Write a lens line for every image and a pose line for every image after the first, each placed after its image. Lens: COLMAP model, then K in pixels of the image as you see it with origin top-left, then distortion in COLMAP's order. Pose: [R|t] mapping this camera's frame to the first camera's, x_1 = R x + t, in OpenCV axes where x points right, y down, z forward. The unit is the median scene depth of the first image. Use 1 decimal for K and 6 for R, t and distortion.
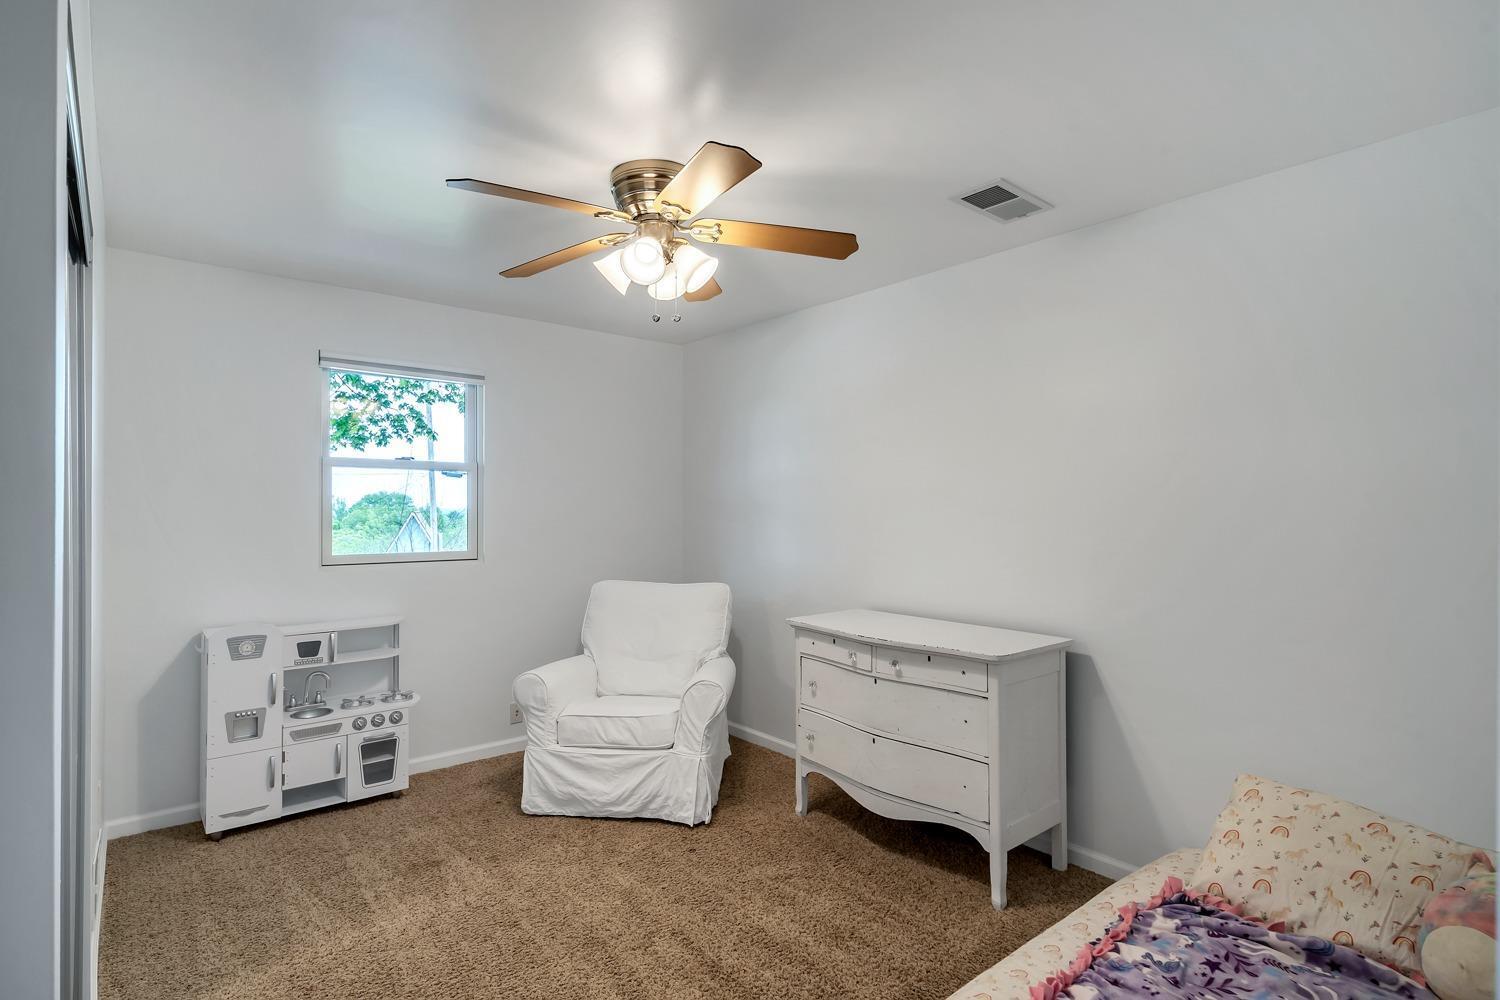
lens RADIAL K [[745.9, 0, 756.4], [0, 745.9, 503.9], [0, 0, 1]] dist [0.001595, -0.000516]
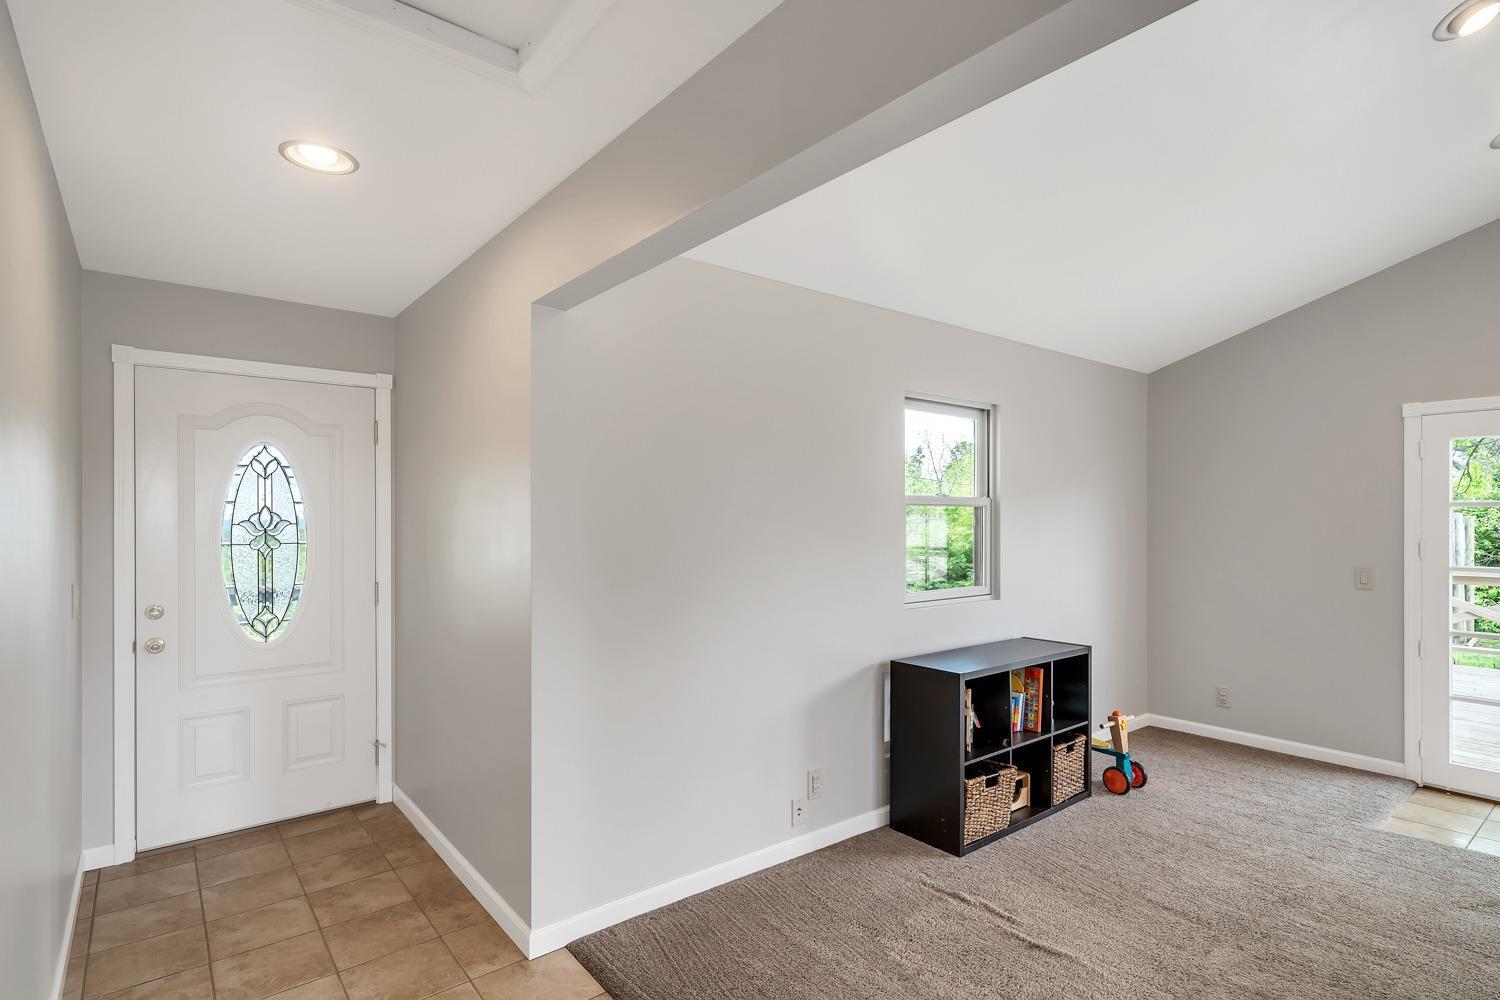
lens RADIAL K [[745.9, 0, 748.6], [0, 745.9, 508.4], [0, 0, 1]] dist [0.001595, -0.000516]
pose [[0.999768, -0.001930, -0.021432, 0.554497], [0.001939, 0.999998, 0.000385, -0.025747], [0.021431, -0.000427, 0.999770, -0.508675]]
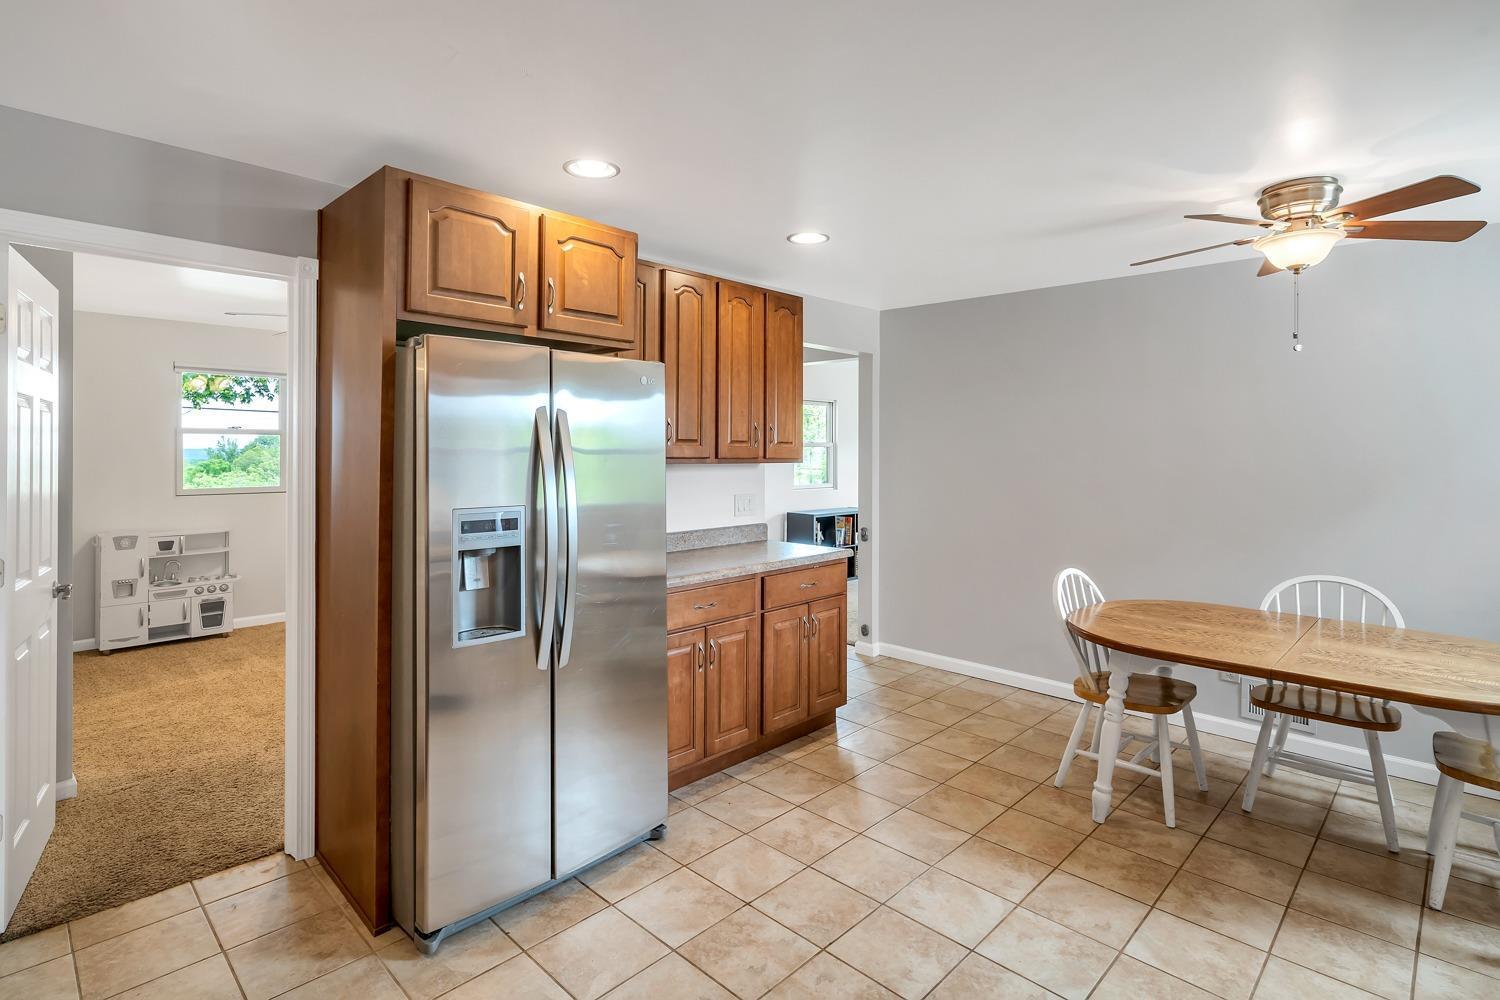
lens RADIAL K [[745.9, 0, 752.2], [0, 745.9, 444.2], [0, 0, 1]] dist [0.001595, -0.000516]
pose [[0.994969, -0.001983, 0.100161, 0.520568], [0.001919, 0.999998, 0.000741, -0.028482], [-0.100162, -0.000545, 0.994971, -0.765439]]
